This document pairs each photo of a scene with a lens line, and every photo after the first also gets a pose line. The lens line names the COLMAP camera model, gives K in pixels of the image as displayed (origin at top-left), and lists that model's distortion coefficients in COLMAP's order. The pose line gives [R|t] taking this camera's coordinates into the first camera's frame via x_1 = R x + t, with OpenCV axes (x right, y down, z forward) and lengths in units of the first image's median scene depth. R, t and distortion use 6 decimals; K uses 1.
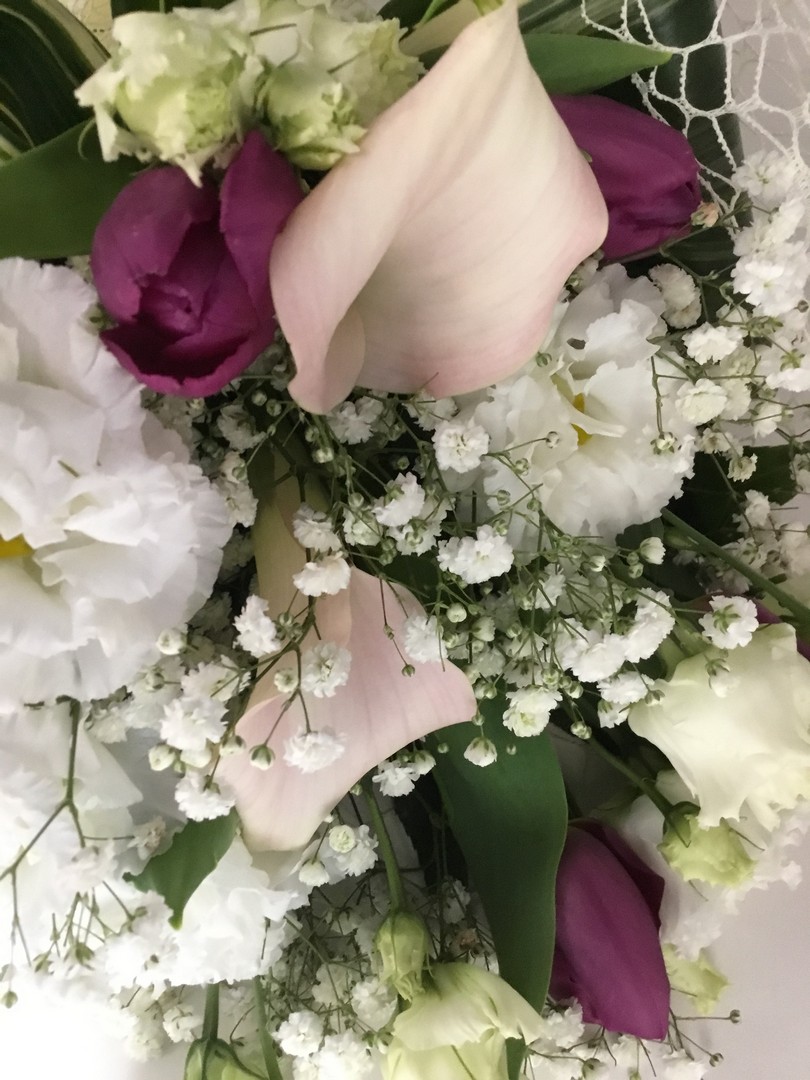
lens RADIAL K [[1005.4, 0, 403.9], [0, 1005.4, 540.4], [0, 0, 1]] dist [0.036522, -0.097403]
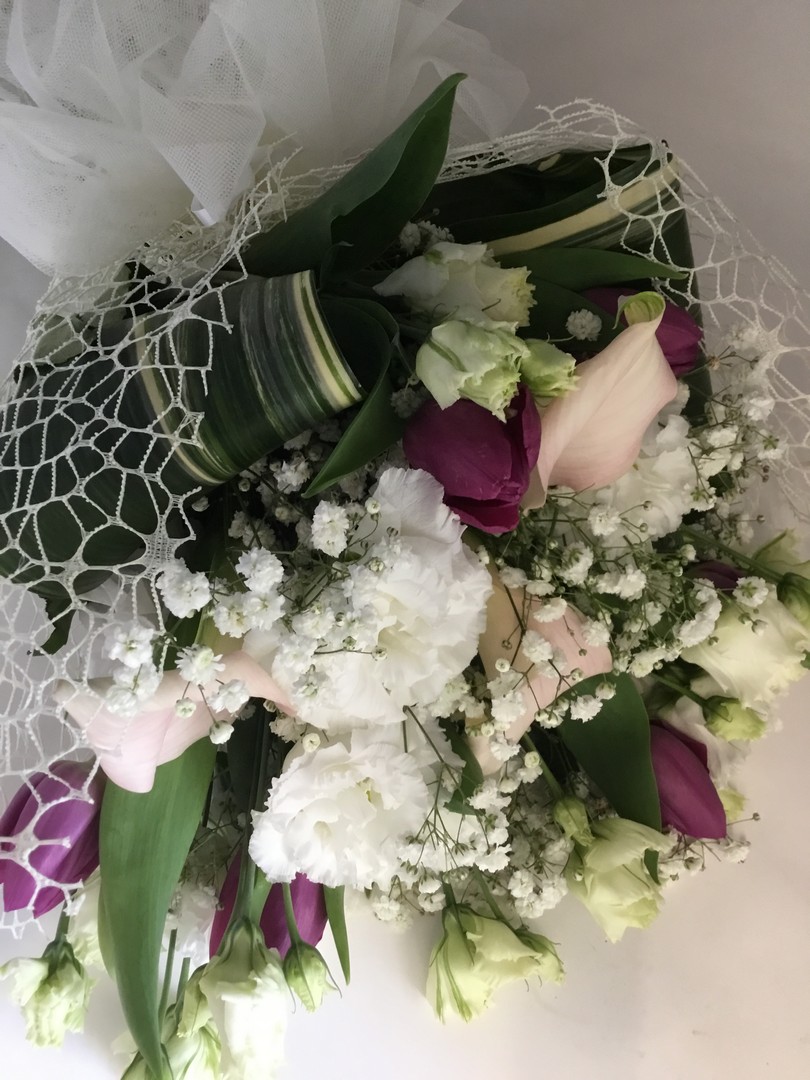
lens RADIAL K [[1005.4, 0, 404.1], [0, 1005.4, 539.9], [0, 0, 1]] dist [0.036522, -0.097403]
pose [[0.966034, -0.162849, 0.200647, -0.585939], [0.148748, 0.985338, 0.083562, -0.240007], [-0.211313, -0.050878, 0.976093, -0.567862]]
